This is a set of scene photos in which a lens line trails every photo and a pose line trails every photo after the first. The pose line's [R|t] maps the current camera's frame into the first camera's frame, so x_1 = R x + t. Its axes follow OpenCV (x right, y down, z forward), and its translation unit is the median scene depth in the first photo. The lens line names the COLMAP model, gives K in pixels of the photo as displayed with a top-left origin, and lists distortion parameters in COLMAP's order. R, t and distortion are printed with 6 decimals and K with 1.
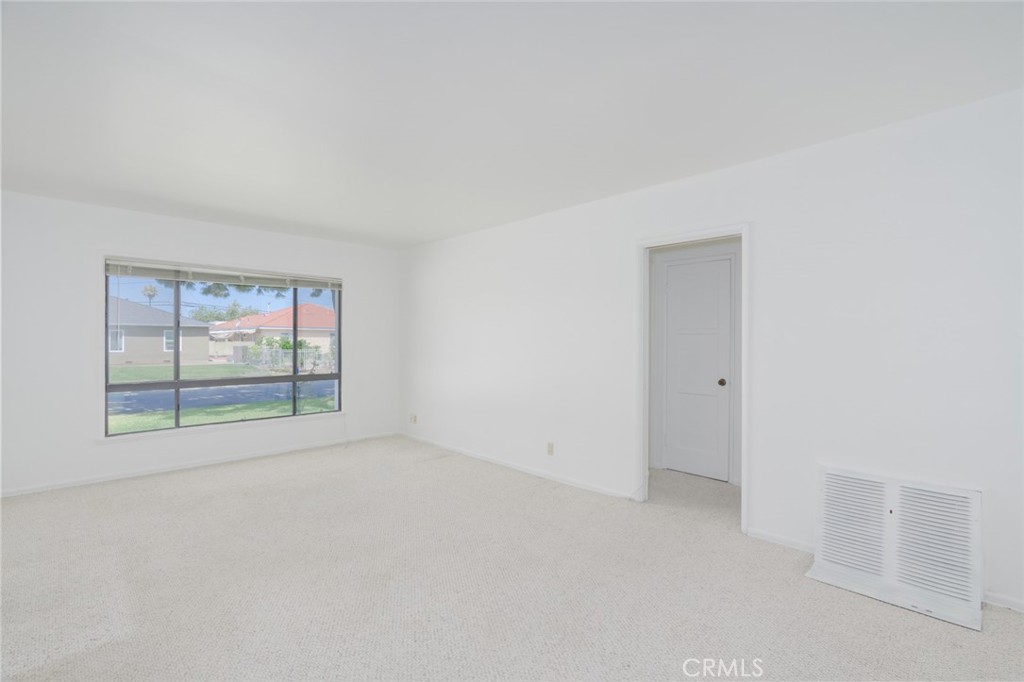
lens RADIAL K [[457.5, 0, 512.7], [0, 457.5, 334.7], [0, 0, 1]] dist [-0.014133, 0.002495]
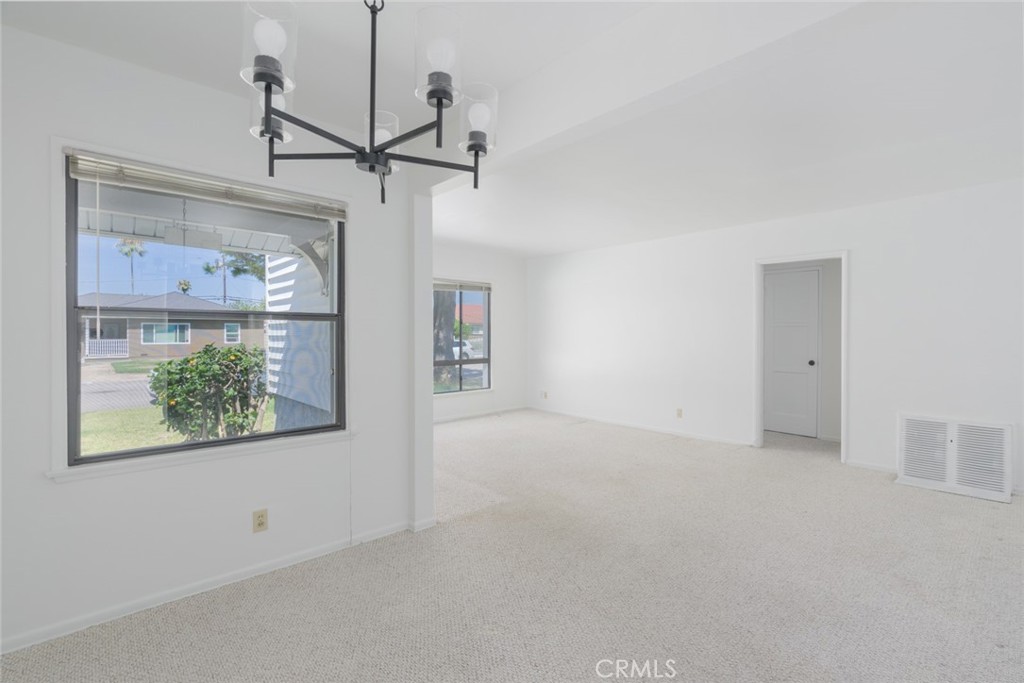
lens RADIAL K [[457.5, 0, 513.3], [0, 457.5, 331.7], [0, 0, 1]] dist [-0.014133, 0.002495]
pose [[0.999025, -0.003721, -0.043999, -0.429669], [0.004283, 0.999910, 0.012687, -0.009133], [0.043948, -0.012863, 0.998951, -0.439838]]
